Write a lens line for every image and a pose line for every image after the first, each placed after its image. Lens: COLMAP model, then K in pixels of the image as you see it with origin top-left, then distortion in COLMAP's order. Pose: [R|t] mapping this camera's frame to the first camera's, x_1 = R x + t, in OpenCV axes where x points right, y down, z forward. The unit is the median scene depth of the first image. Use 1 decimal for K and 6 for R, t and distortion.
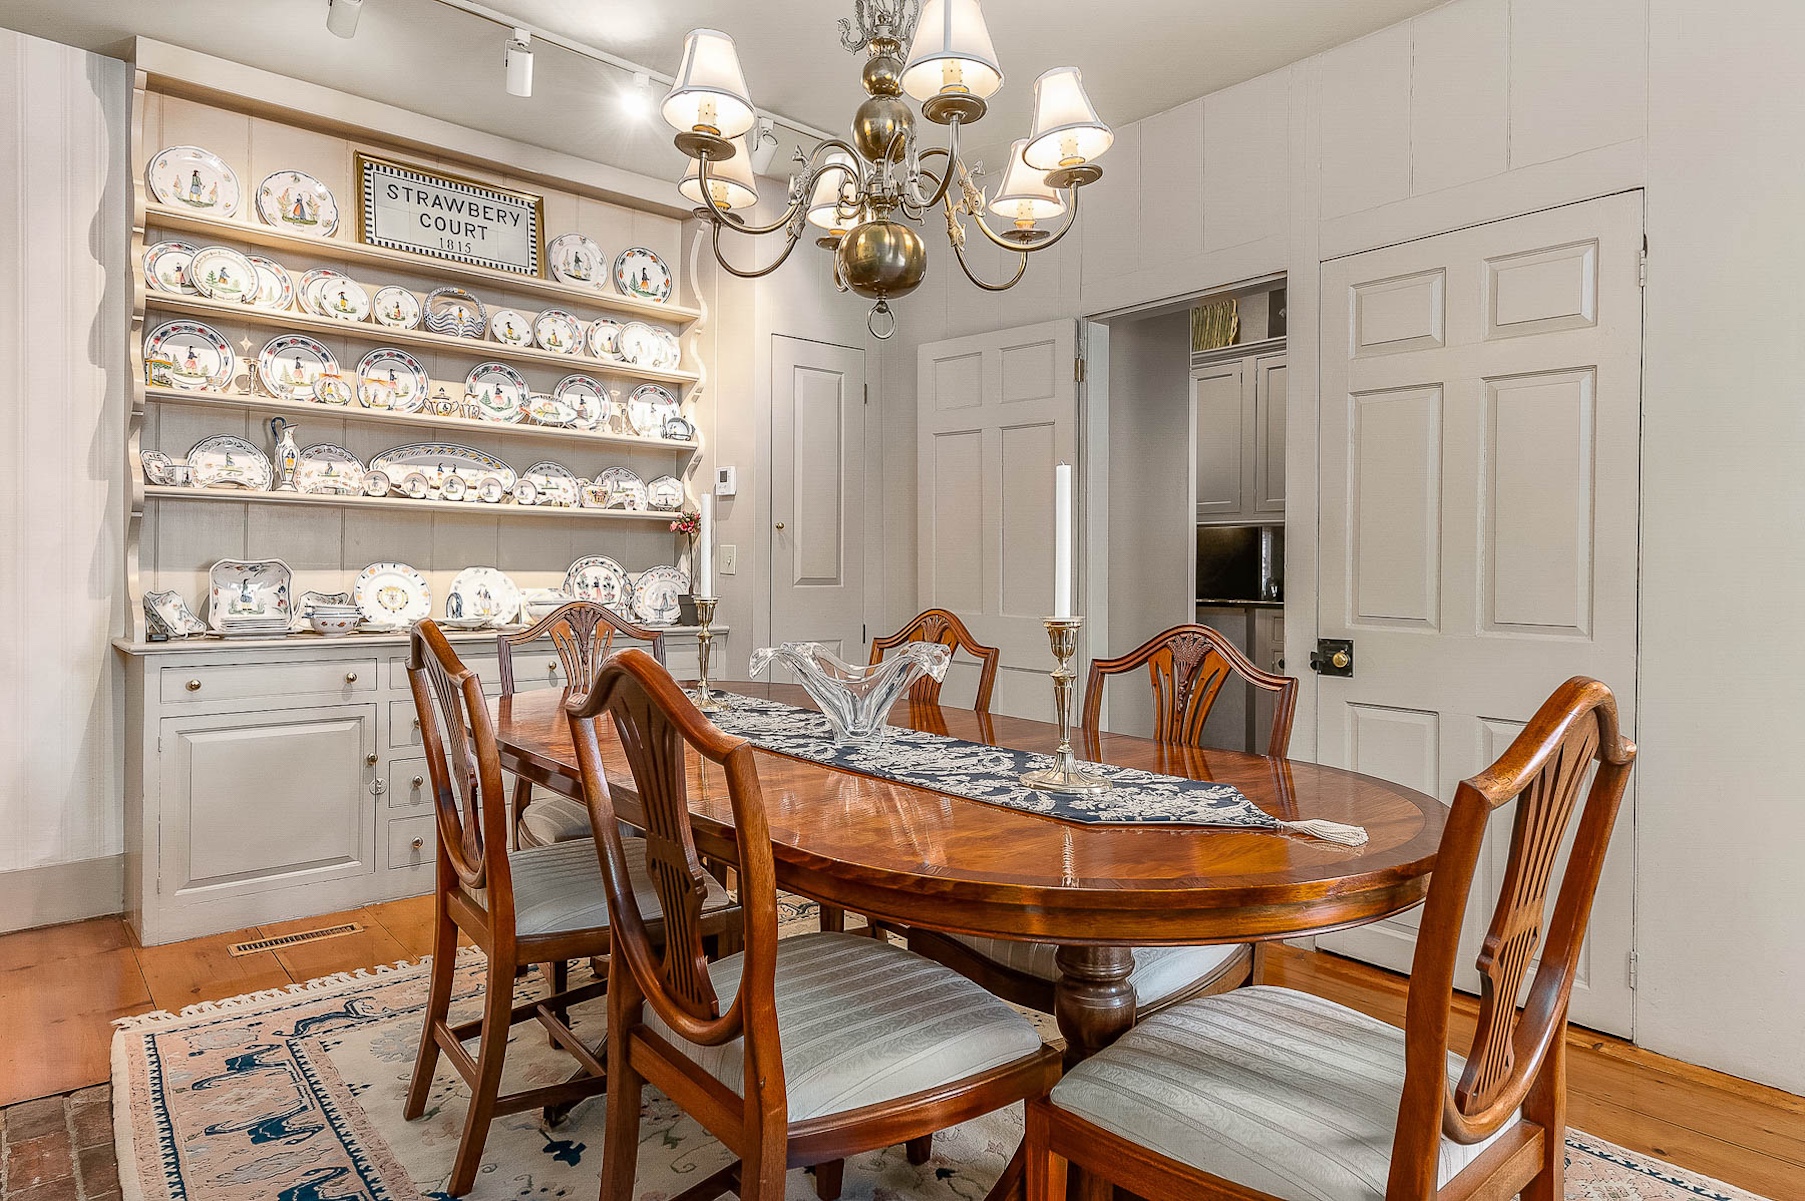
lens RADIAL K [[1060.9, 0, 902.2], [0, 1060.9, 581.4], [0, 0, 1]] dist [0.001272, -0.000379]
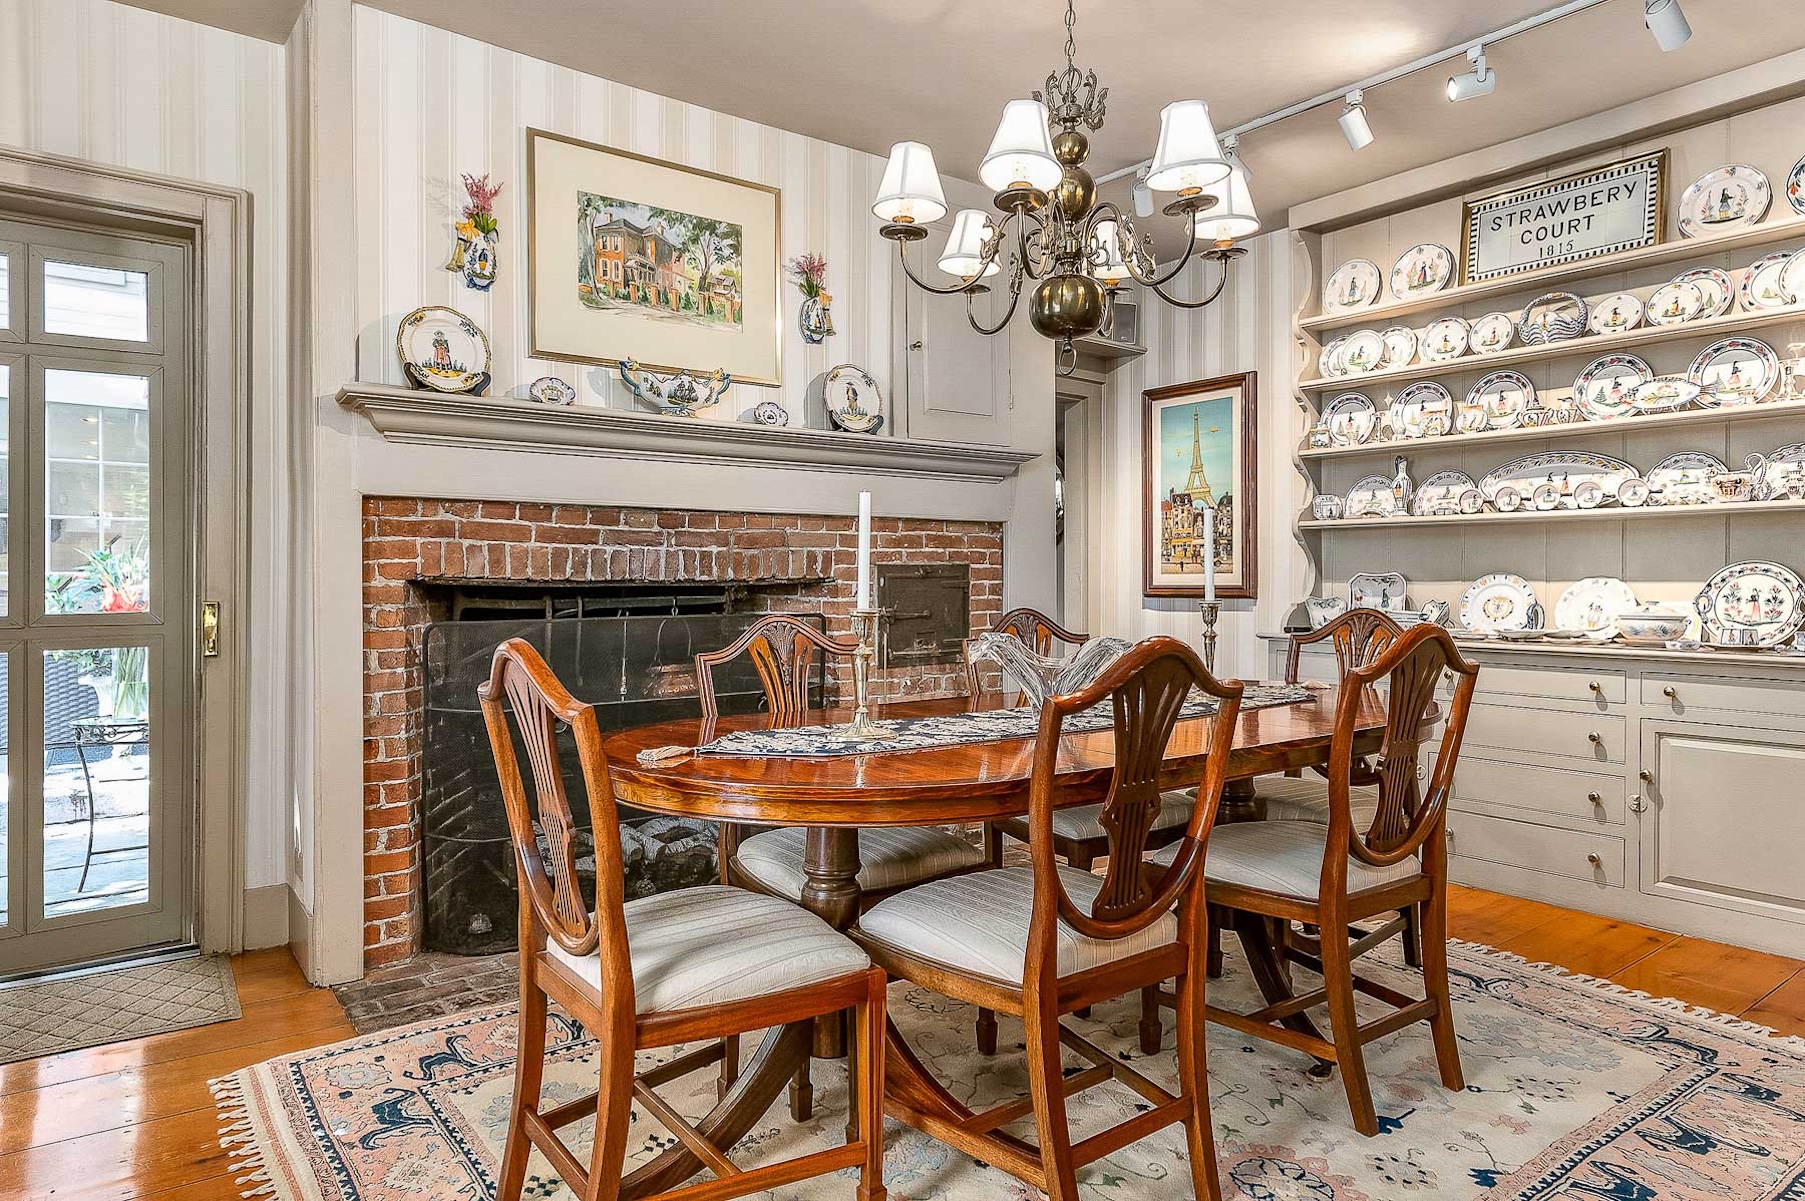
lens RADIAL K [[1081.2, 0, 906.2], [0, 1081.2, 592.5], [0, 0, 1]] dist [0.012723, 0.000953]
pose [[-0.072088, 0.009014, -0.997358, 0.614922], [-0.006410, 0.999934, 0.009500, -0.005352], [0.997378, 0.007078, -0.072026, 0.468088]]
